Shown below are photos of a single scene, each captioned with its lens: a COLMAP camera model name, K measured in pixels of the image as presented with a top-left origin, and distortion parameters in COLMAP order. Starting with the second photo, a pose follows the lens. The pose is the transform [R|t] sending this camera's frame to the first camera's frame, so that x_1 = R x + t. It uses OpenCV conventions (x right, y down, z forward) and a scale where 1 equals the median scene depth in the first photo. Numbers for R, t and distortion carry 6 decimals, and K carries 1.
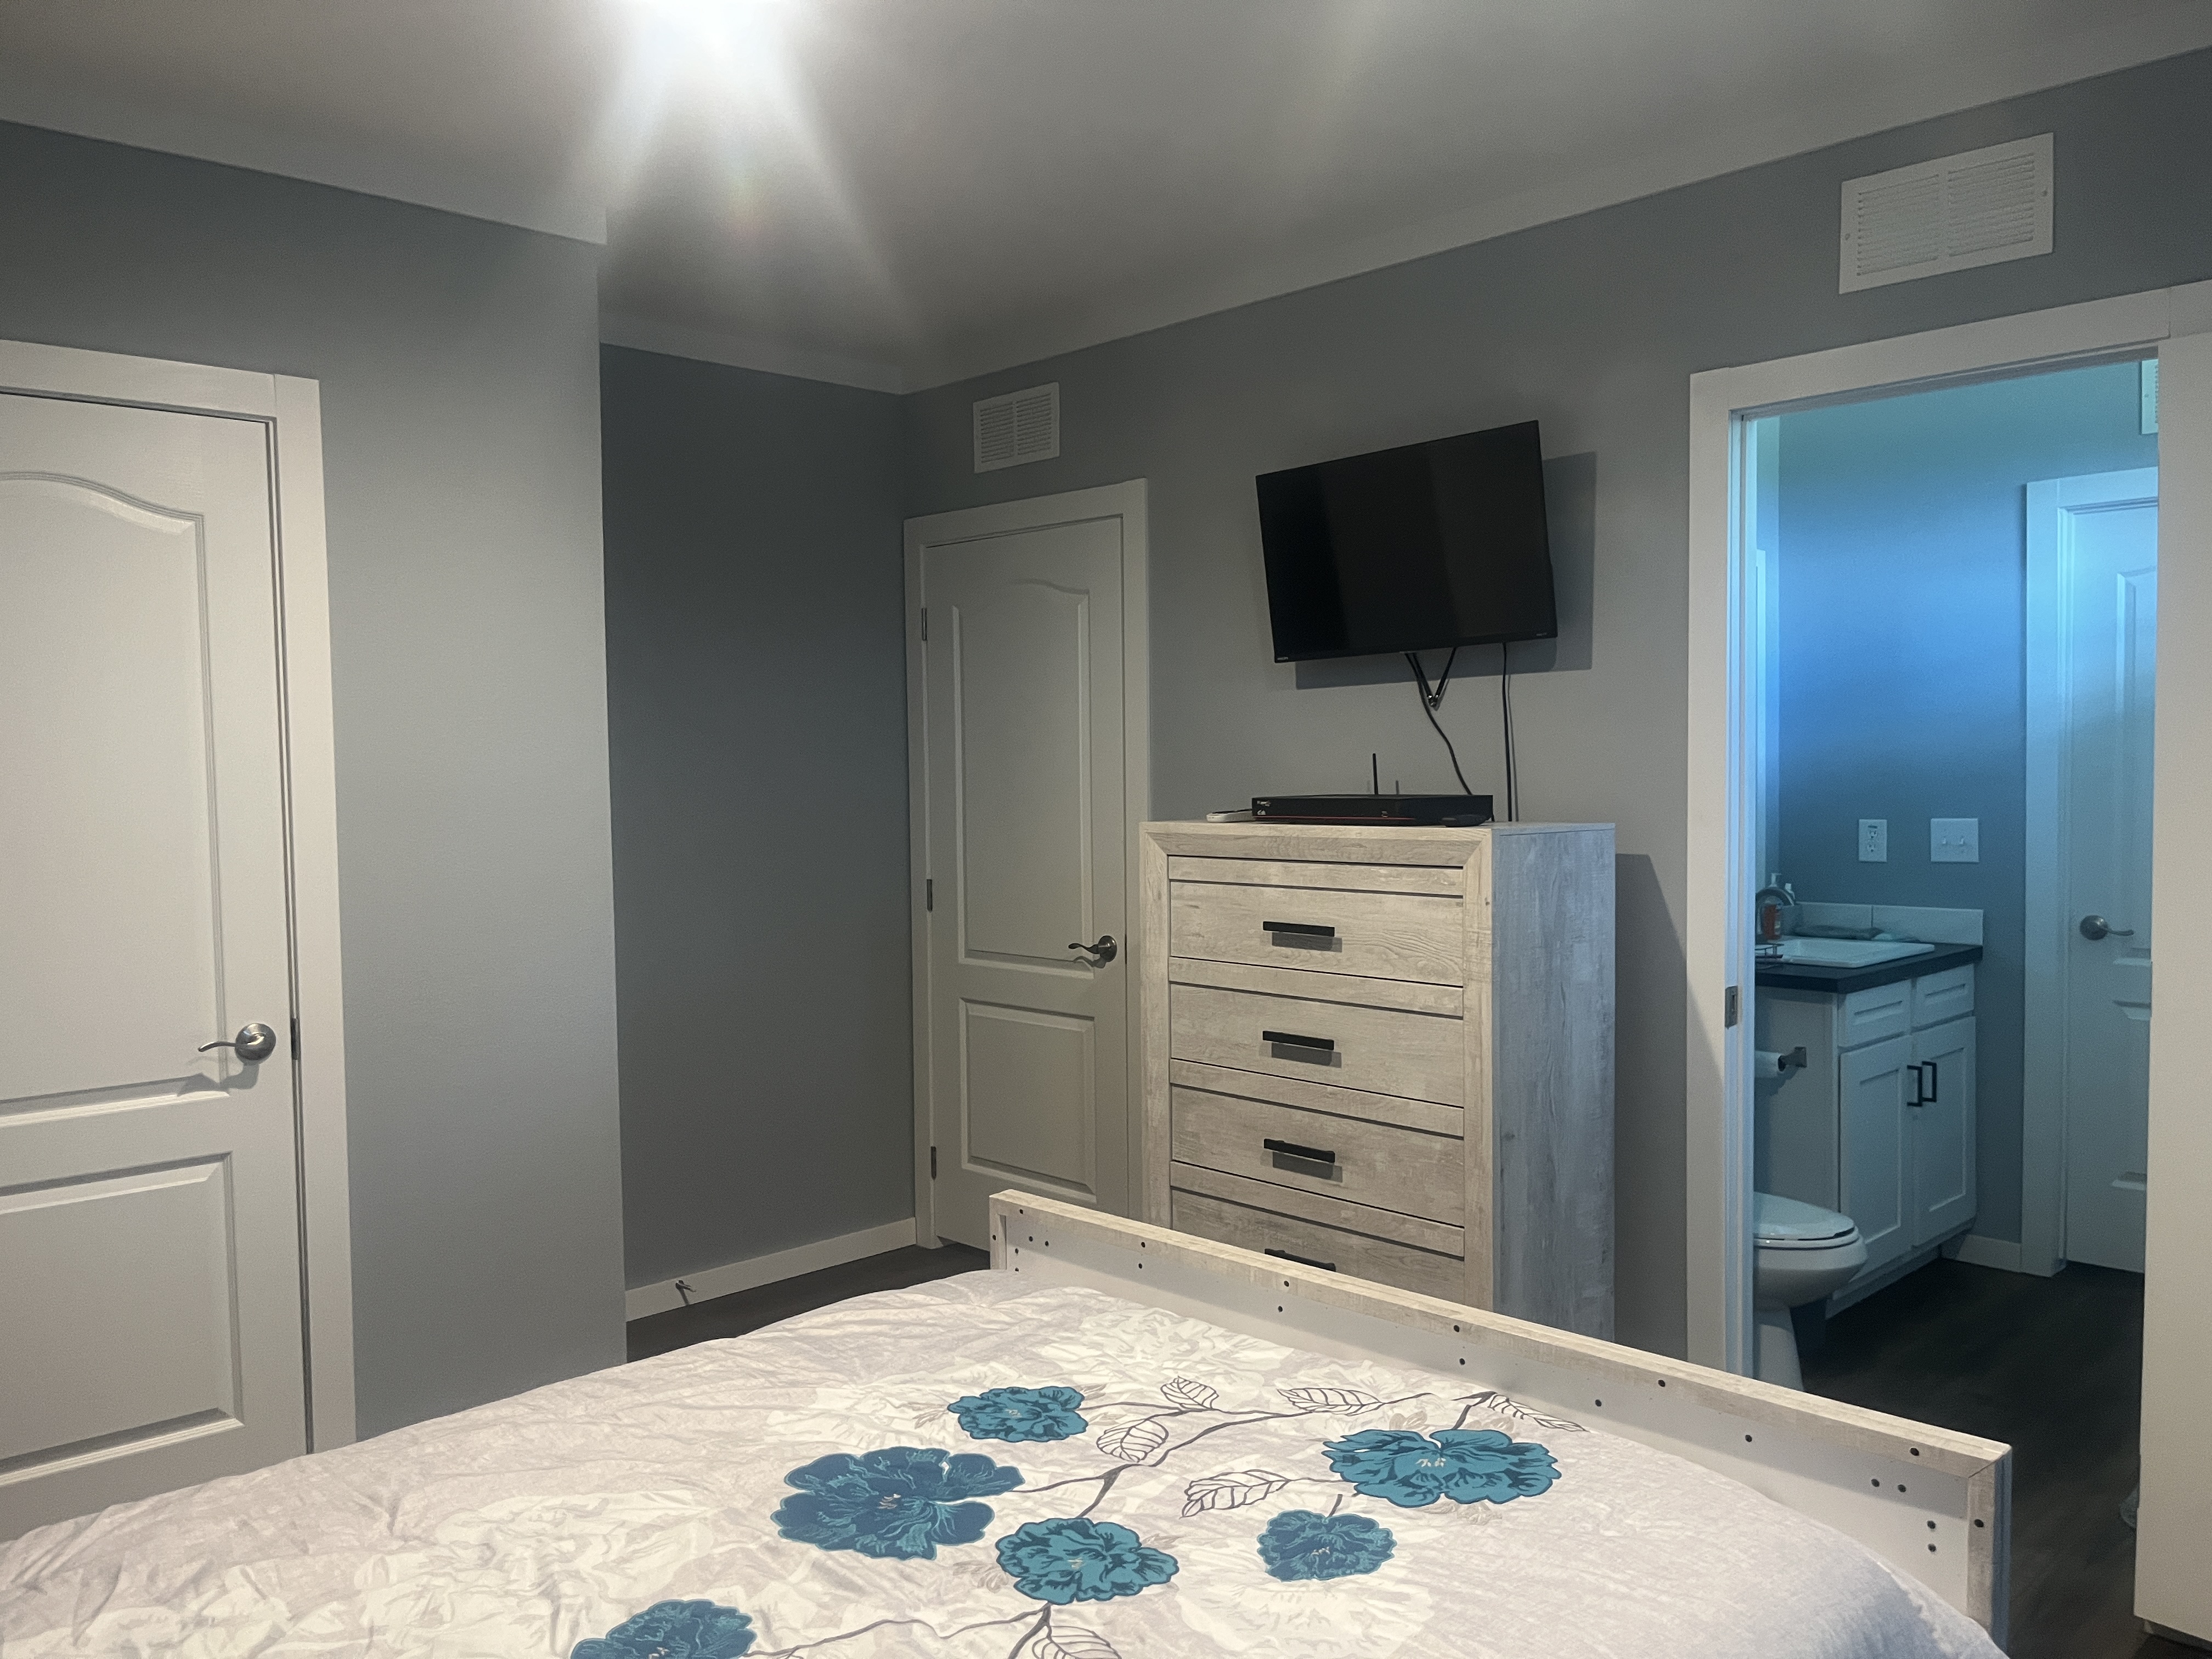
lens RADIAL K [[1666.7, 0, 1101.9], [0, 1666.7, 836.0], [0, 0, 1]] dist [0.053781, -0.079976]
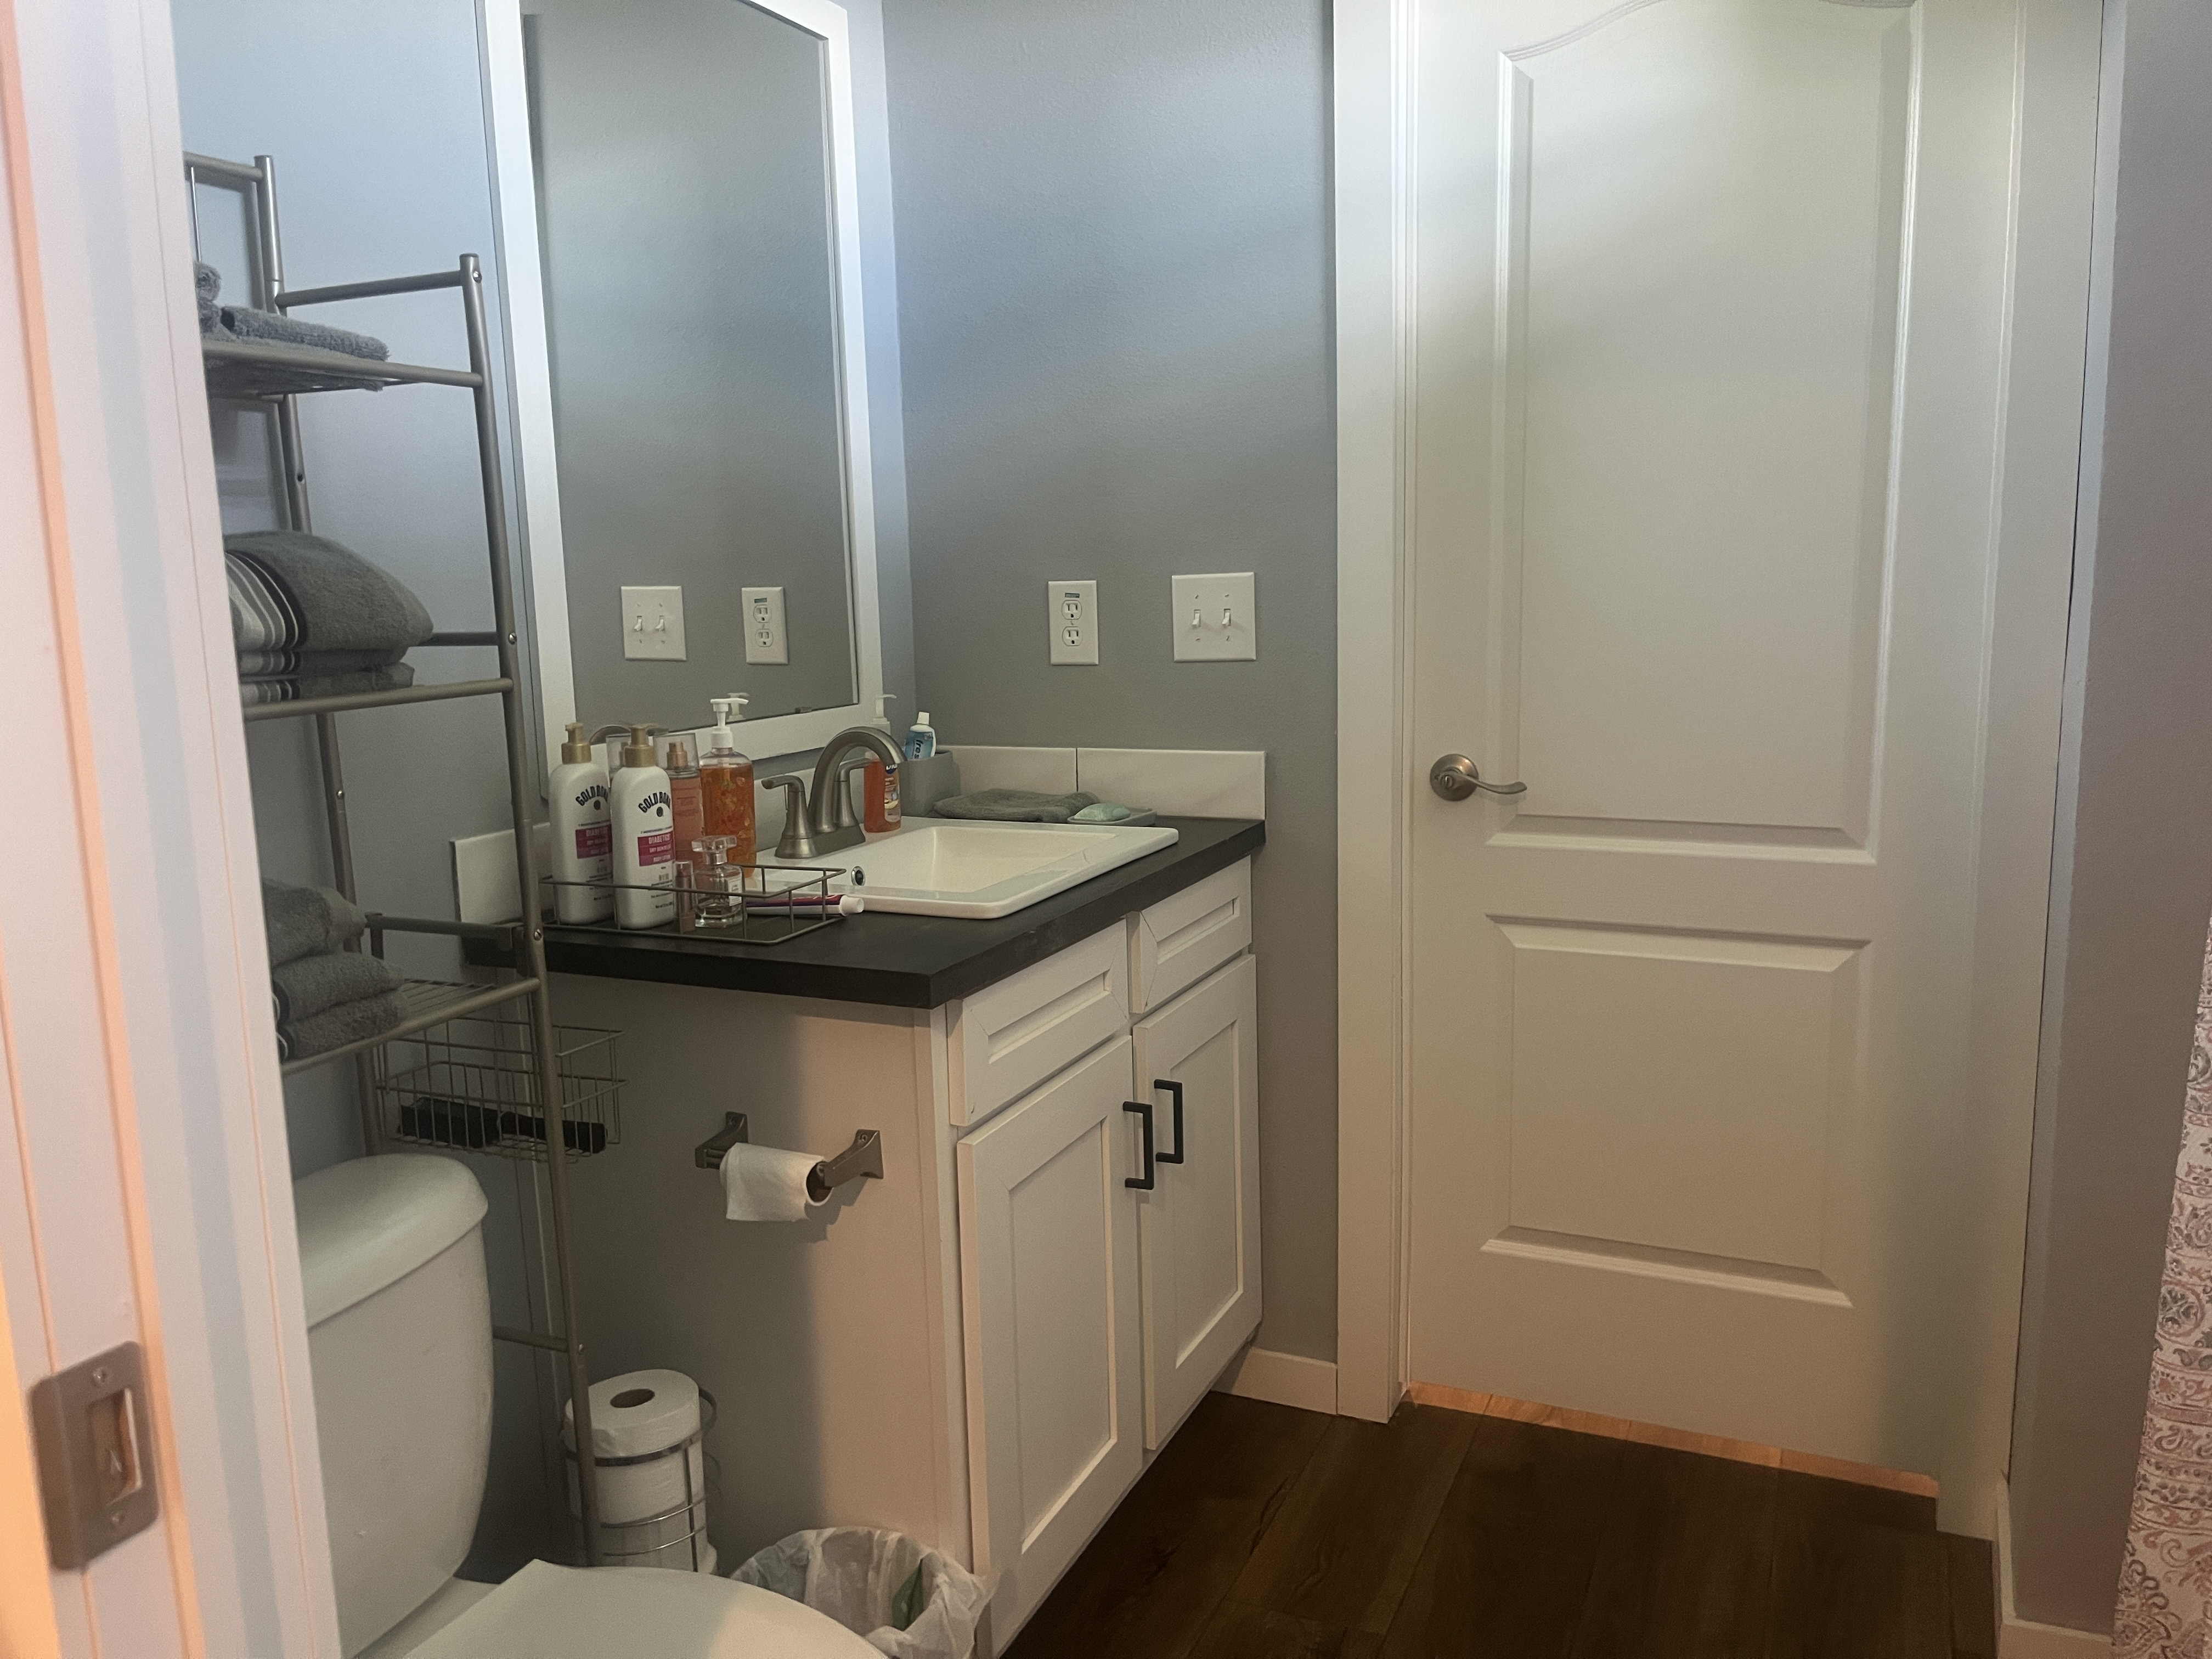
lens RADIAL K [[1666.7, 0, 1101.9], [0, 1666.7, 836.0], [0, 0, 1]] dist [0.053781, -0.079976]
pose [[0.928563, -0.069359, 0.364636, 0.295673], [0.027889, 0.992646, 0.117796, 0.008083], [-0.370125, -0.099211, 0.923669, 0.554832]]
